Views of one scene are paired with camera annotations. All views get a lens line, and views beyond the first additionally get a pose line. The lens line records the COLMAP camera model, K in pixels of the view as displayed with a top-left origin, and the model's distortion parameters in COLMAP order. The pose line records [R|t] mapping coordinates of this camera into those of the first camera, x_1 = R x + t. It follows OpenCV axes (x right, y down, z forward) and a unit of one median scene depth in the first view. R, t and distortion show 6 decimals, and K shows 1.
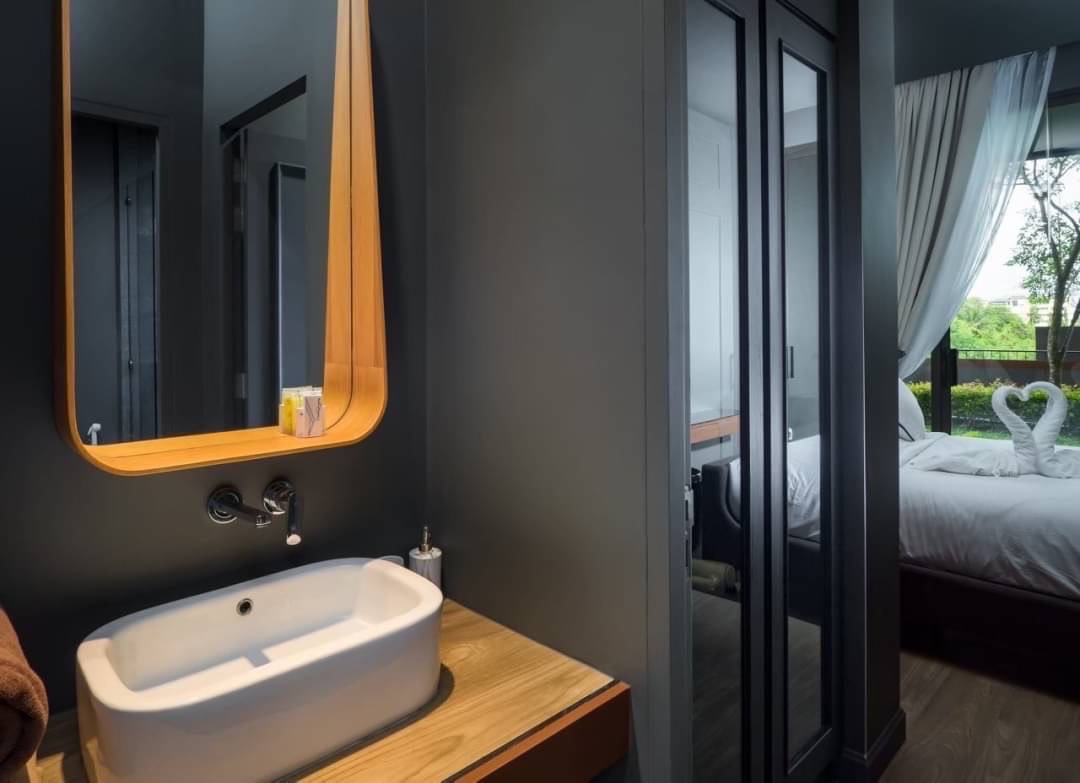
lens RADIAL K [[663.1, 0, 539.4], [0, 663.1, 325.9], [0, 0, 1]] dist [-0.001949, -0.001169]
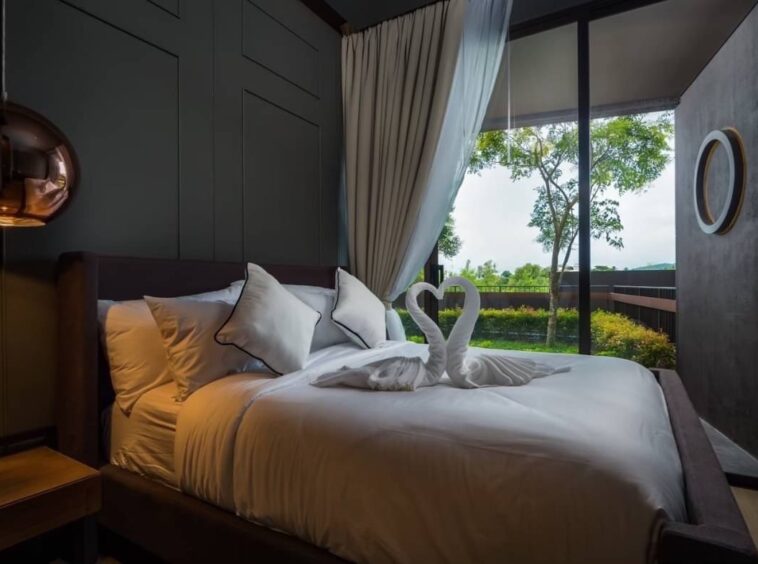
lens RADIAL K [[446.0, 0, 378.9], [0, 446.0, 265.6], [0, 0, 1]] dist [-0.000275, -0.003278]
pose [[0.968869, 0.030871, 0.245640, 0.168313], [-0.026039, 0.999399, -0.022894, 0.027273], [-0.246199, 0.015785, 0.969091, 0.149578]]
